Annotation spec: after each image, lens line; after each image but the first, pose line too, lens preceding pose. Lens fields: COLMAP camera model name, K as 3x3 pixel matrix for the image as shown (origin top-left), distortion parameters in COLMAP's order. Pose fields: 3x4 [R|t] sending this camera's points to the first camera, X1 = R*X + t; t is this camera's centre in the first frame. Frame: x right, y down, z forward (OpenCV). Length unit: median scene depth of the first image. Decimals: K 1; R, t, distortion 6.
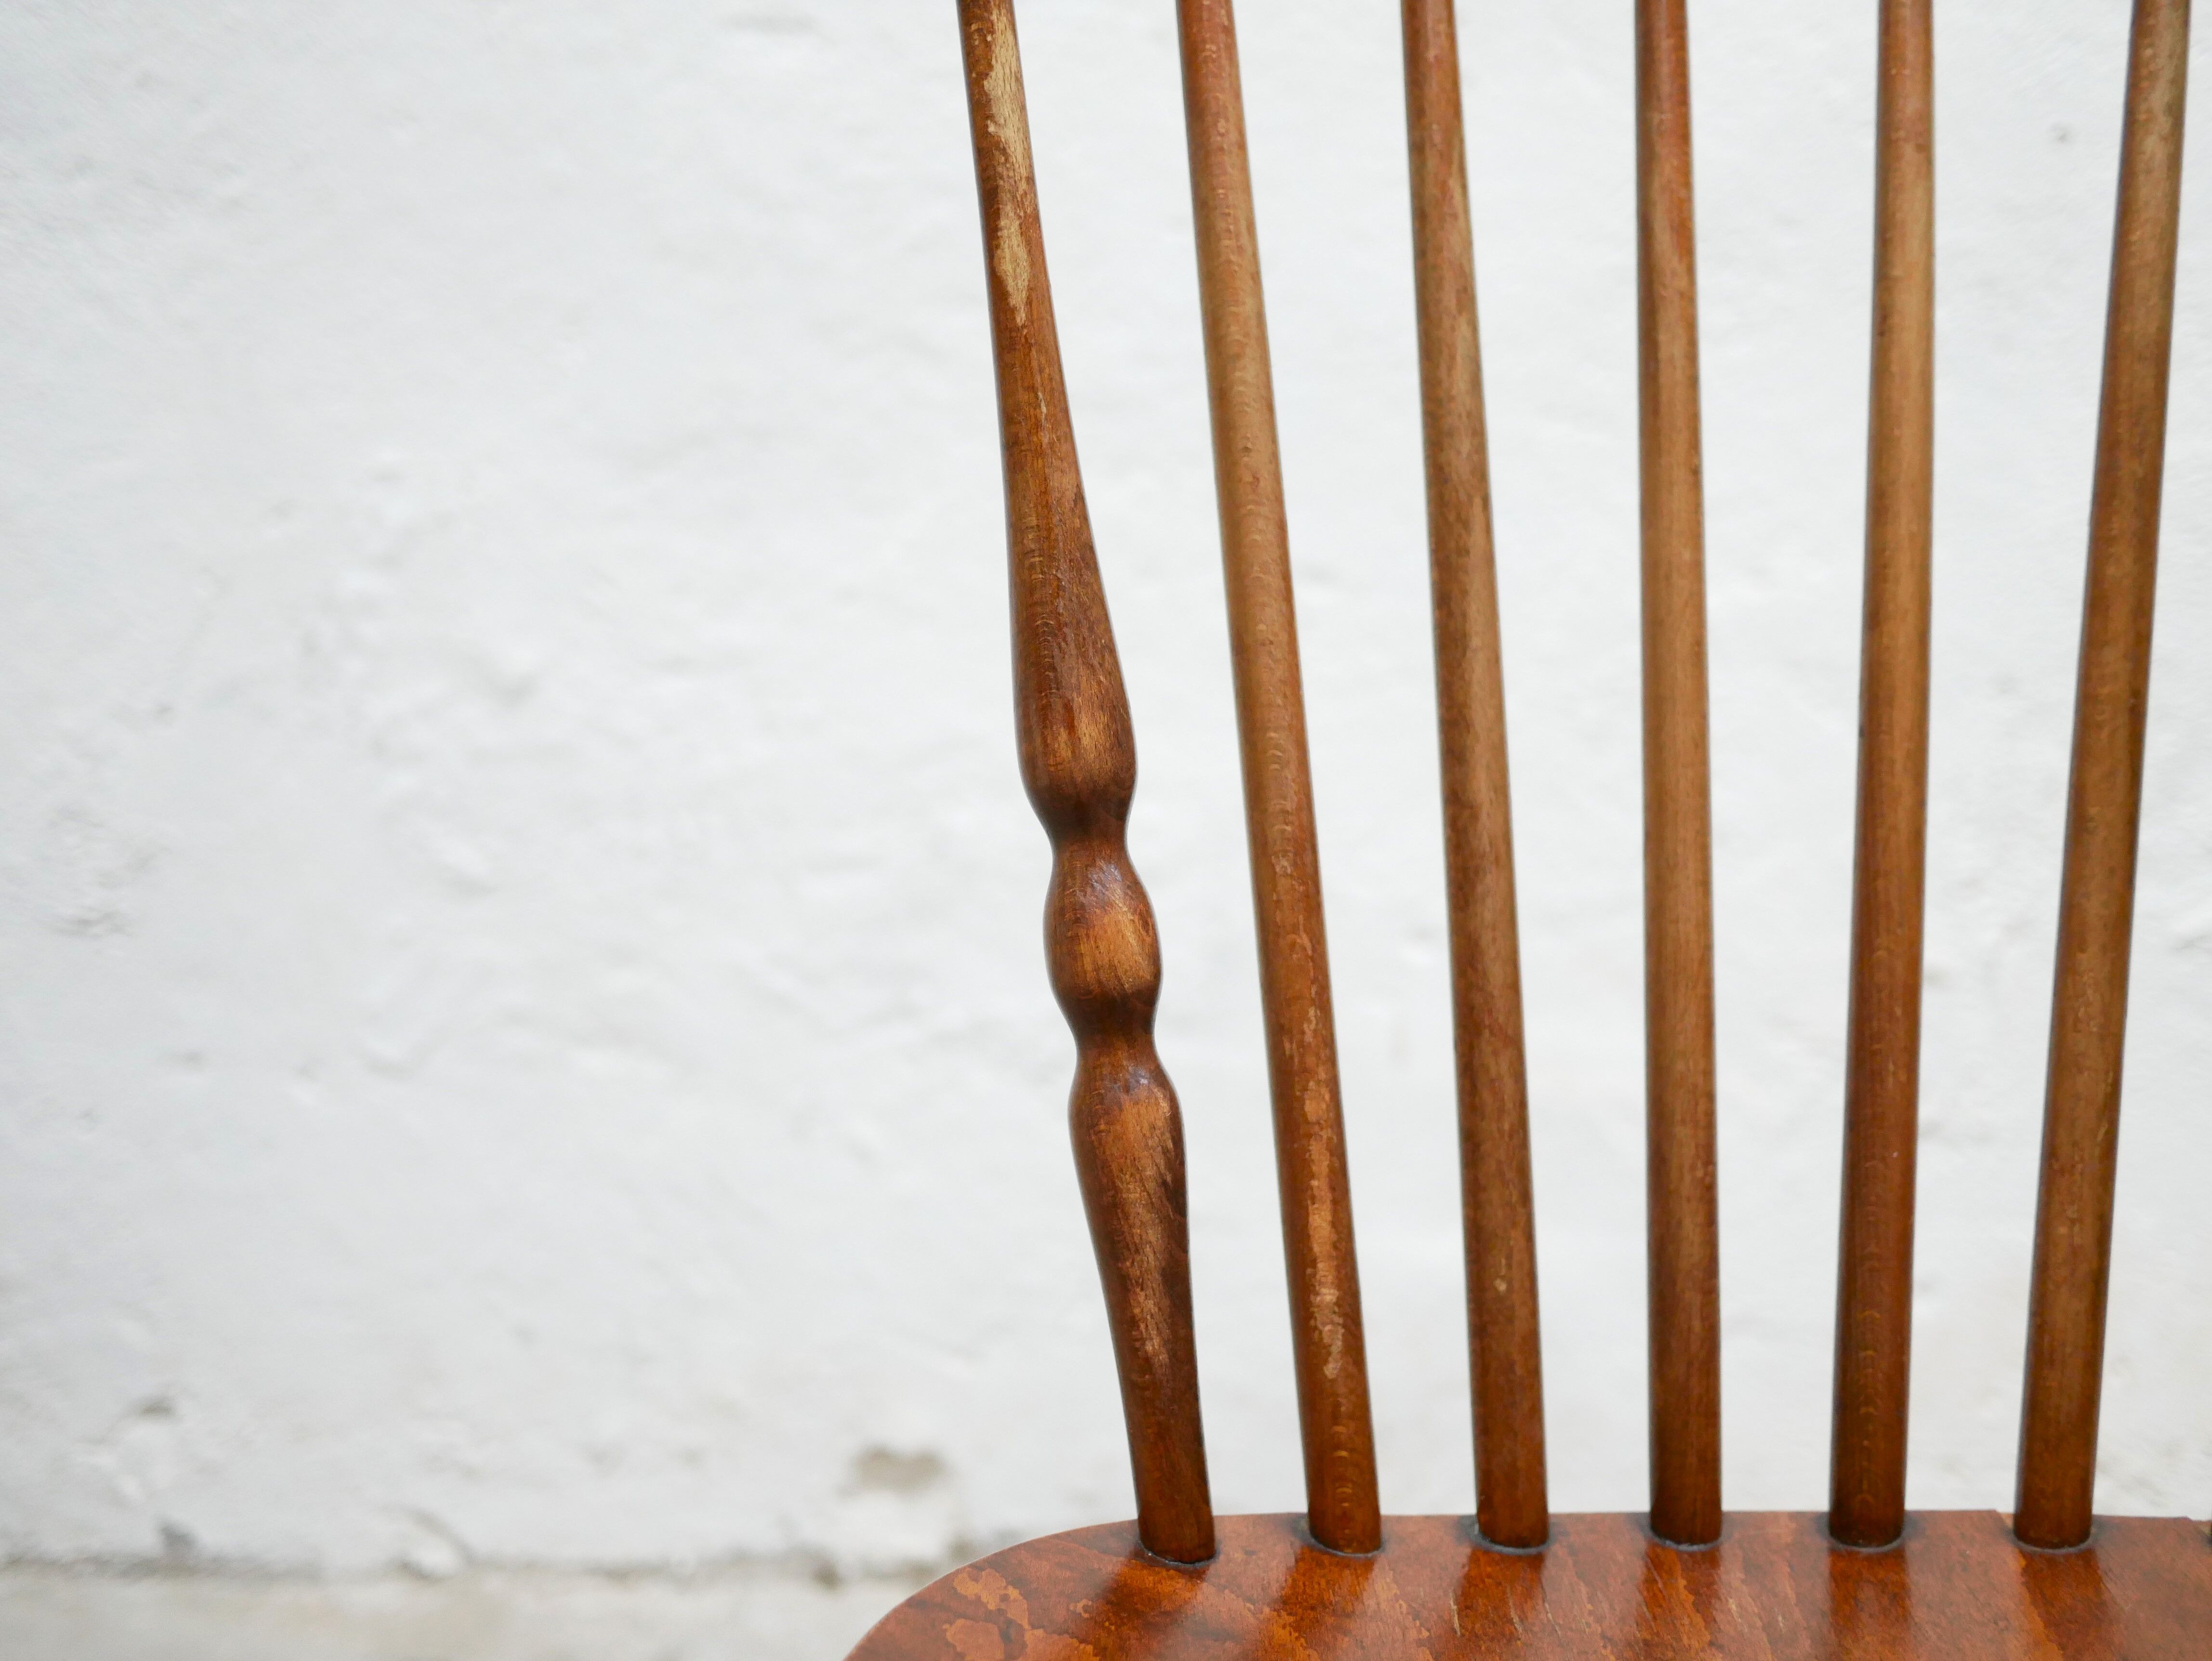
lens RADIAL K [[2553.4, 0, 1101.0], [0, 2553.4, 828.8], [0, 0, 1]] dist [-0.014072, 0.025447]
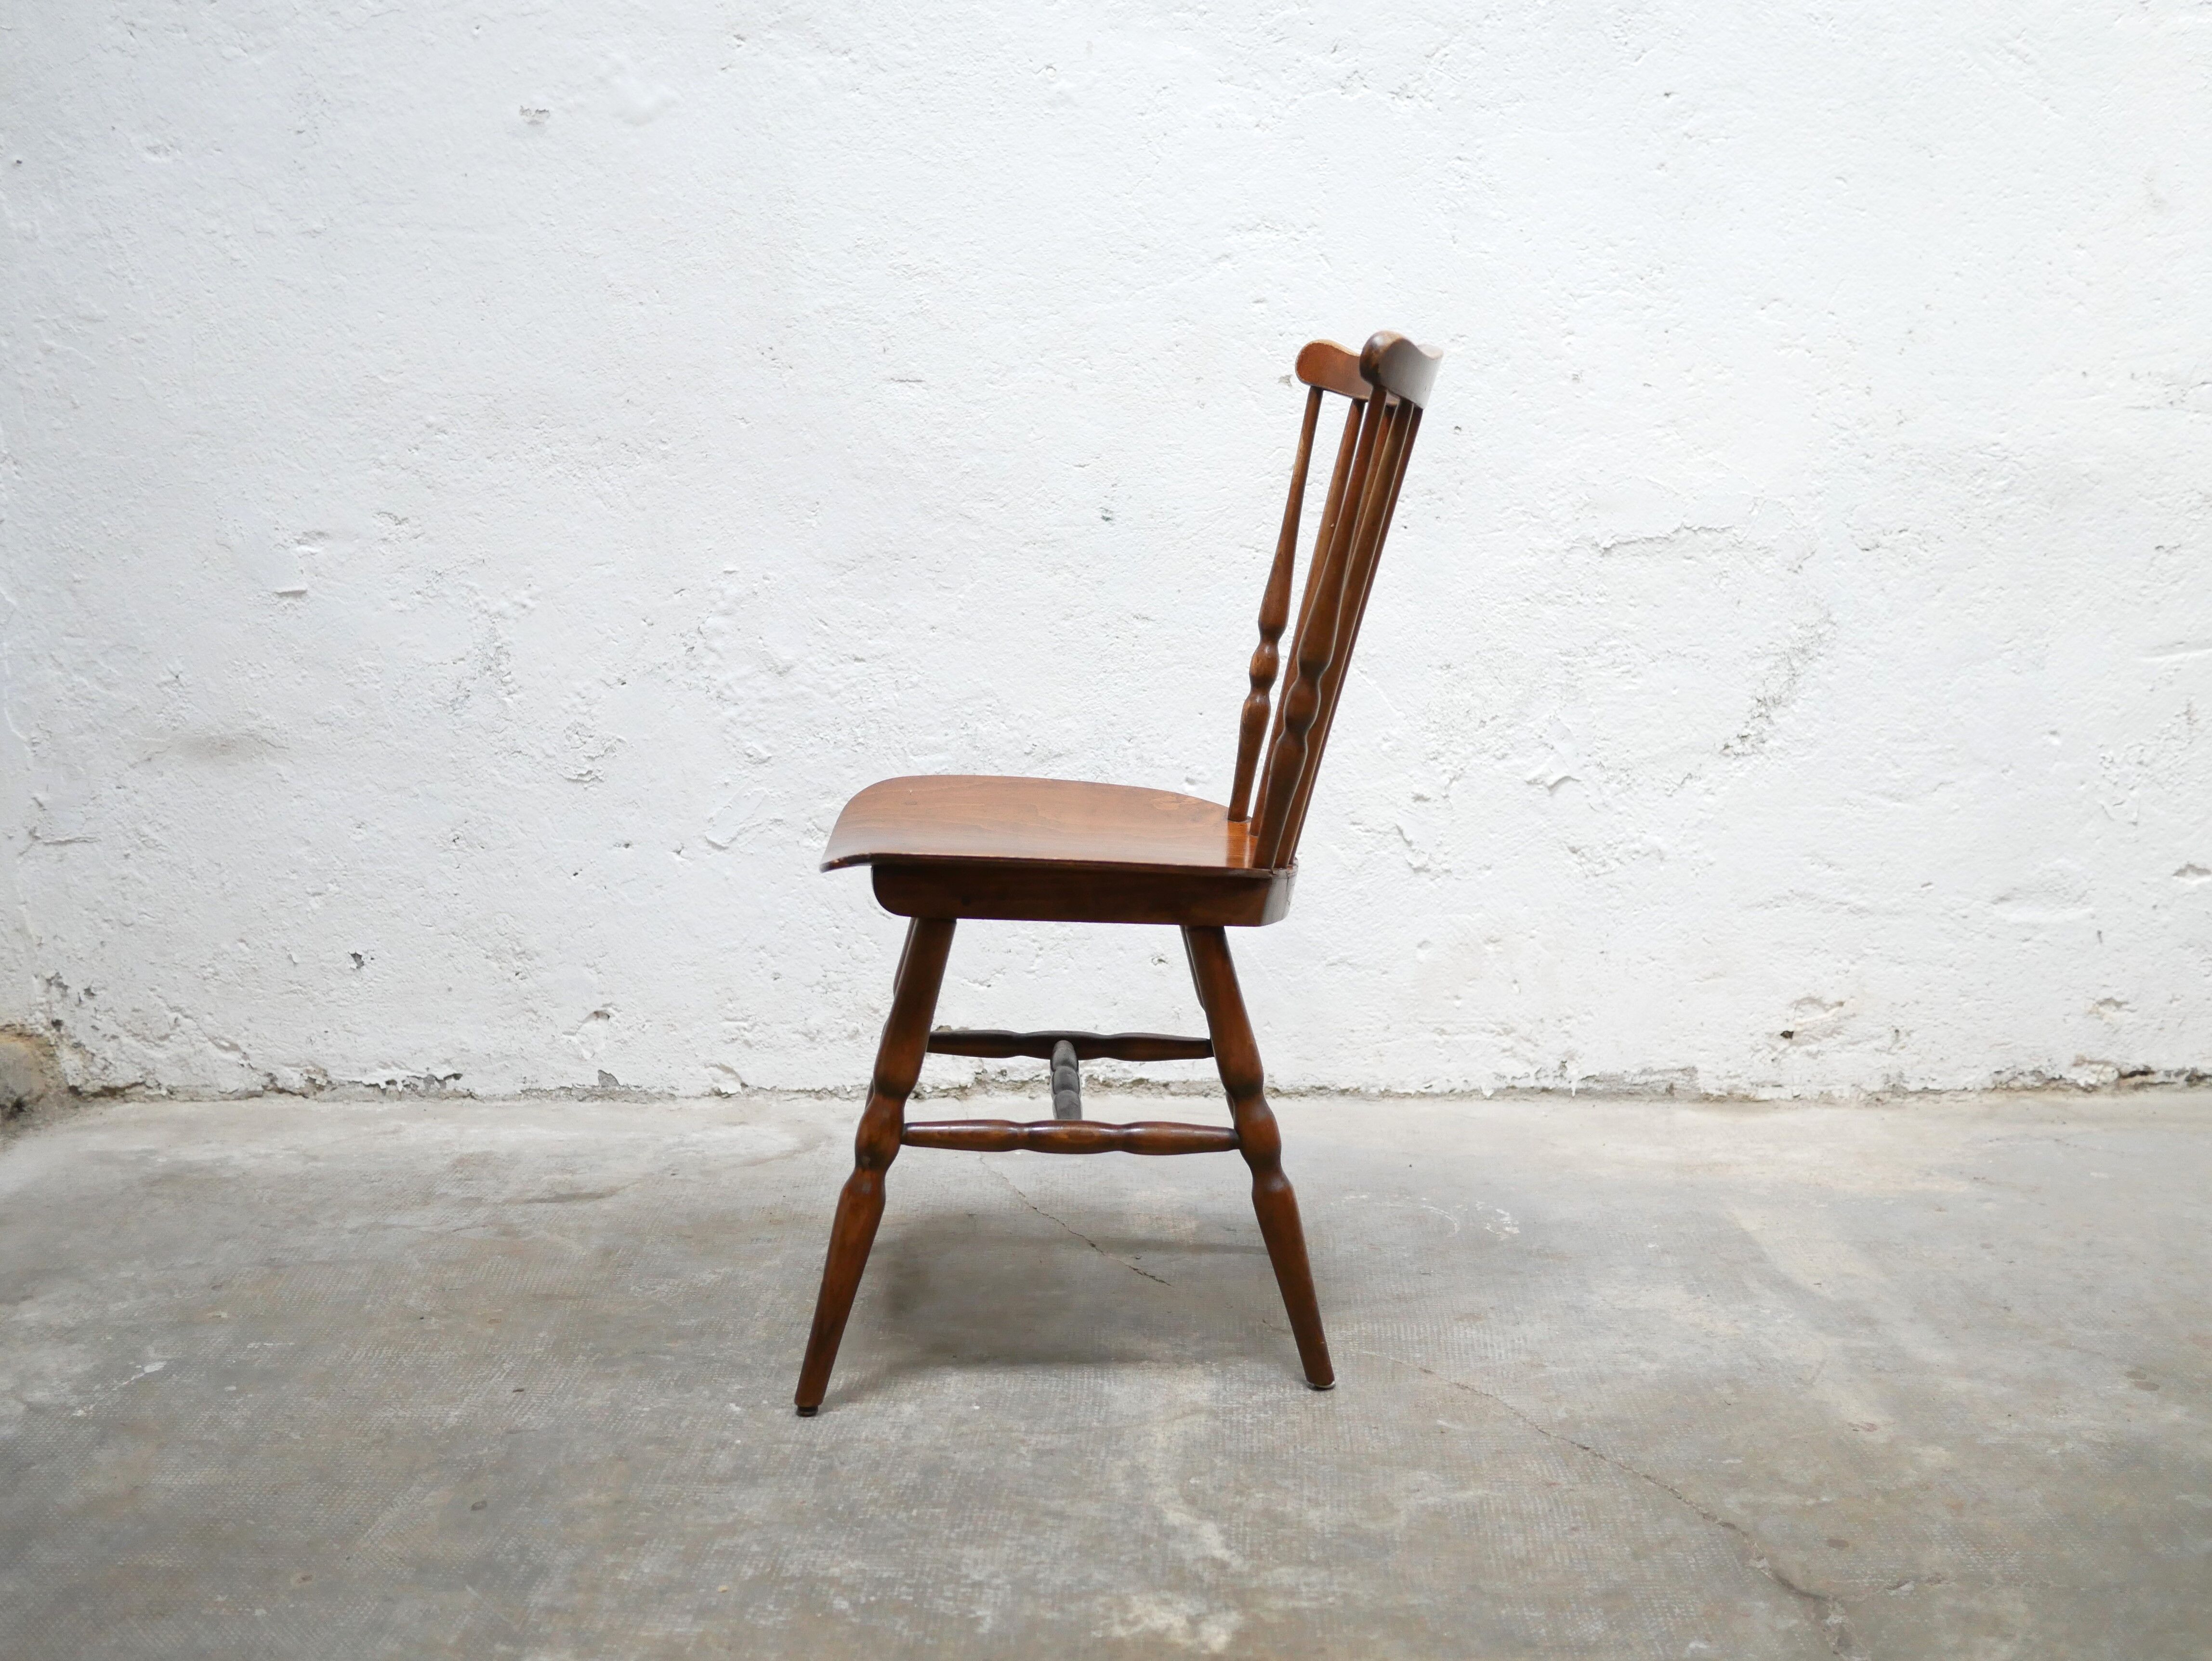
lens RADIAL K [[2553.4, 0, 1101.0], [0, 2553.4, 828.8], [0, 0, 1]] dist [-0.014072, 0.025447]
pose [[0.999595, -0.001929, 0.028397, -0.032884], [0.003452, 0.998553, -0.053671, 0.420721], [-0.028252, 0.053747, 0.998155, -2.518321]]
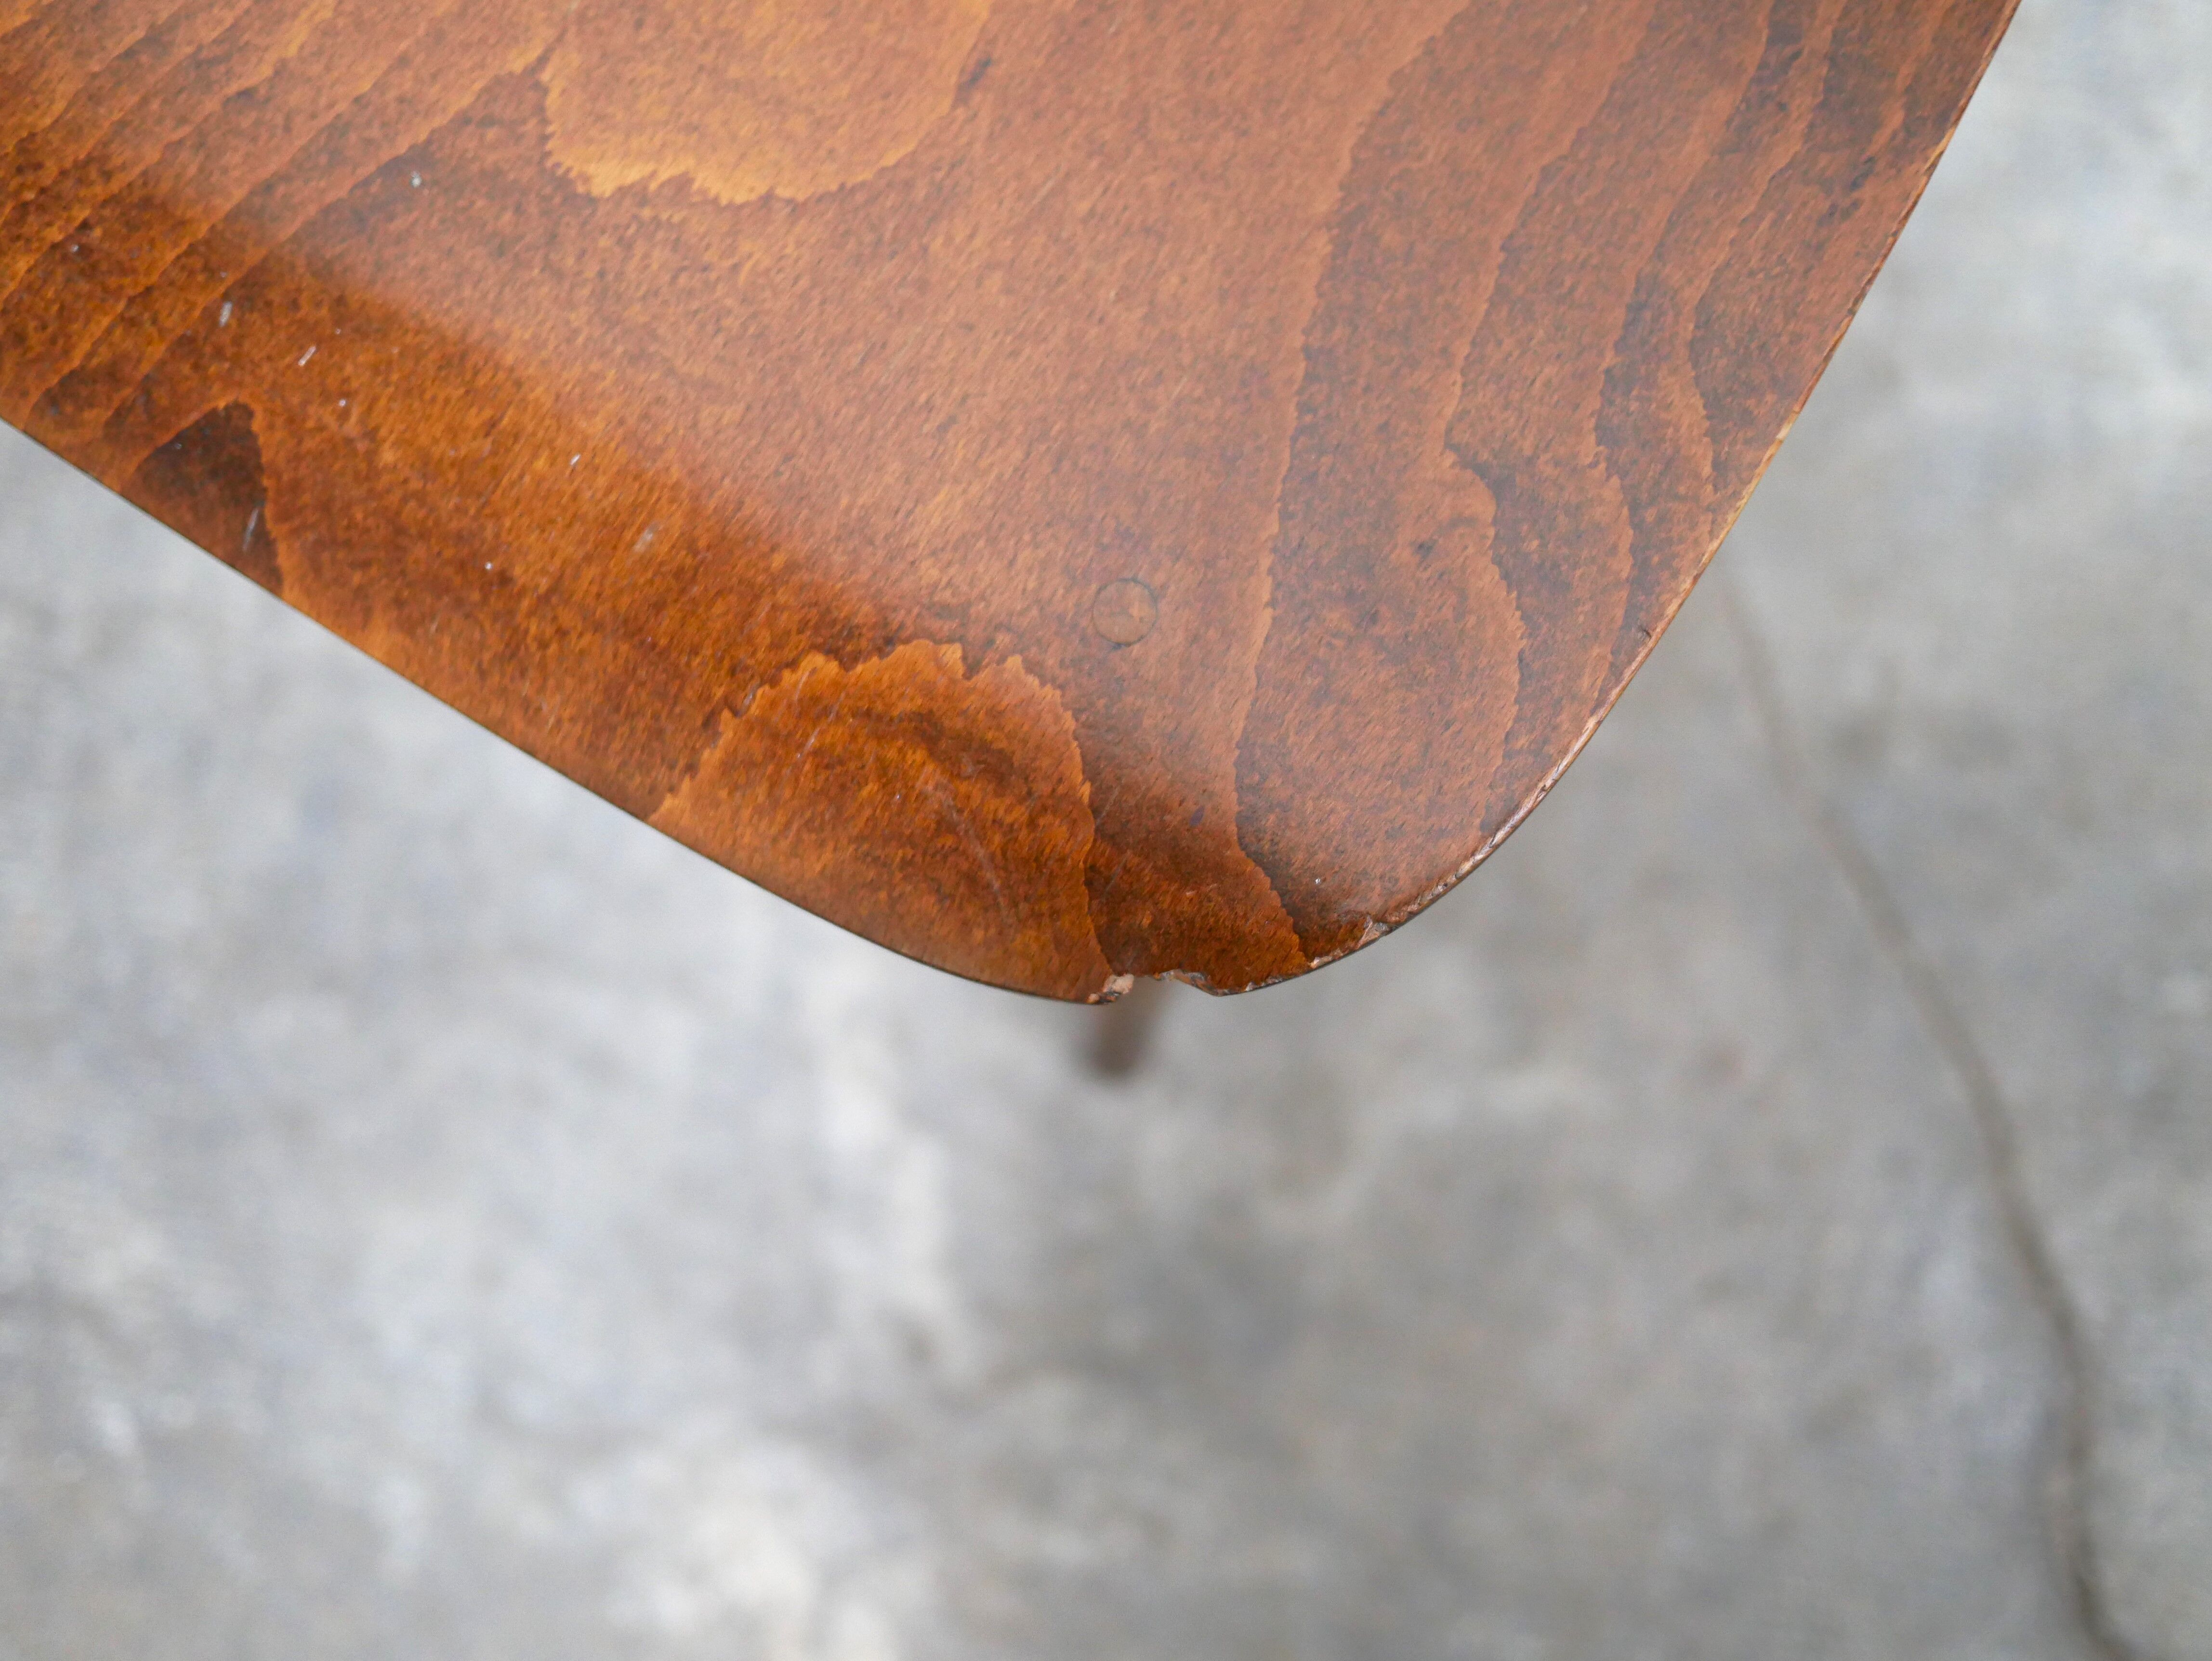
lens RADIAL K [[2561.3, 0, 1103.0], [0, 2561.3, 823.9], [0, 0, 1]] dist [-0.013045, 0.018043]
pose [[0.997040, 0.076635, -0.006164, 0.268979], [-0.012766, 0.244082, 0.969671, -0.280416], [0.075815, -0.966722, 0.244338, 0.372383]]
